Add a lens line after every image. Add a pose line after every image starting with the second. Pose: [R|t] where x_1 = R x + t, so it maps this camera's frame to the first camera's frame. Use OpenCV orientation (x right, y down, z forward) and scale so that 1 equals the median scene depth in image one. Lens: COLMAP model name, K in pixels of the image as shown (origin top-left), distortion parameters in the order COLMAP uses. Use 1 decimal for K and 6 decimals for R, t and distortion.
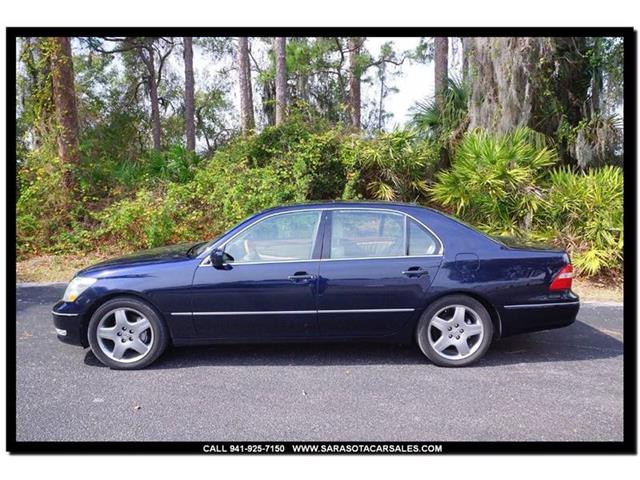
lens RADIAL K [[441.1, 0, 320.0], [0, 441.1, 240.0], [0, 0, 1]] dist [0.001320, -0.001289]
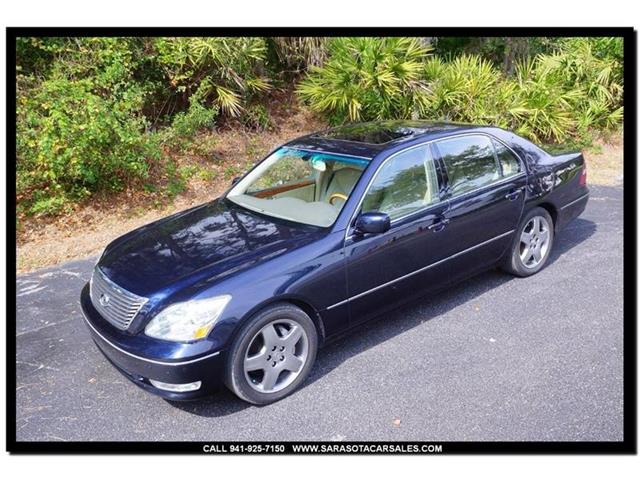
lens RADIAL K [[558.0, 0, 320.0], [0, 558.0, 240.0], [0, 0, 1]] dist [0.002129, 0.002023]
pose [[0.789548, -0.240451, 0.564622, -0.844583], [0.133656, 0.965334, 0.224200, -0.163721], [-0.598958, -0.101551, 0.794315, 0.239198]]
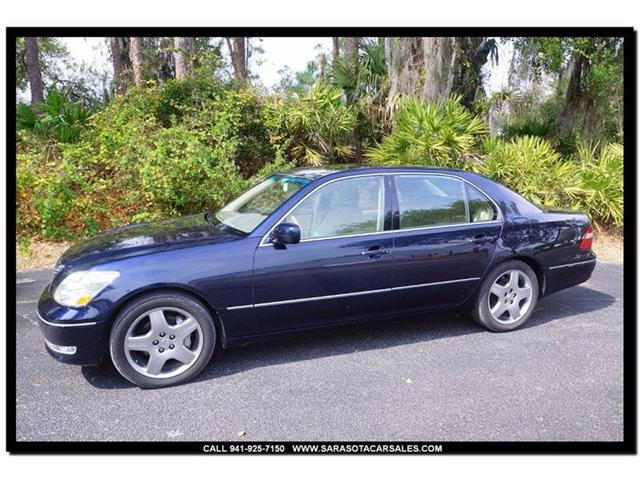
lens RADIAL K [[449.0, 0, 320.0], [0, 449.0, 240.0], [0, 0, 1]] dist [-0.005429, -0.001613]
pose [[0.939216, -0.052628, 0.339269, -0.434786], [0.028533, 0.996728, 0.075622, -0.010342], [-0.342139, -0.061345, 0.937645, 0.194118]]
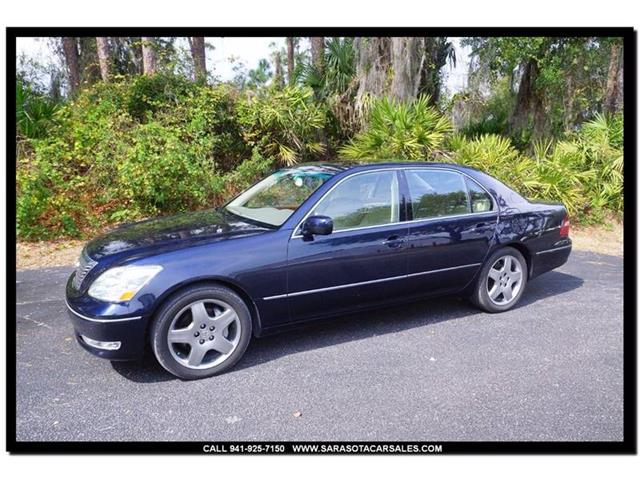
lens RADIAL K [[441.1, 0, 320.0], [0, 441.1, 240.0], [0, 0, 1]] dist [0.001320, -0.001289]
pose [[0.891916, -0.076535, 0.445678, -0.583714], [0.041147, 0.995221, 0.088559, -0.009067], [-0.450326, -0.060649, 0.890802, 0.224583]]
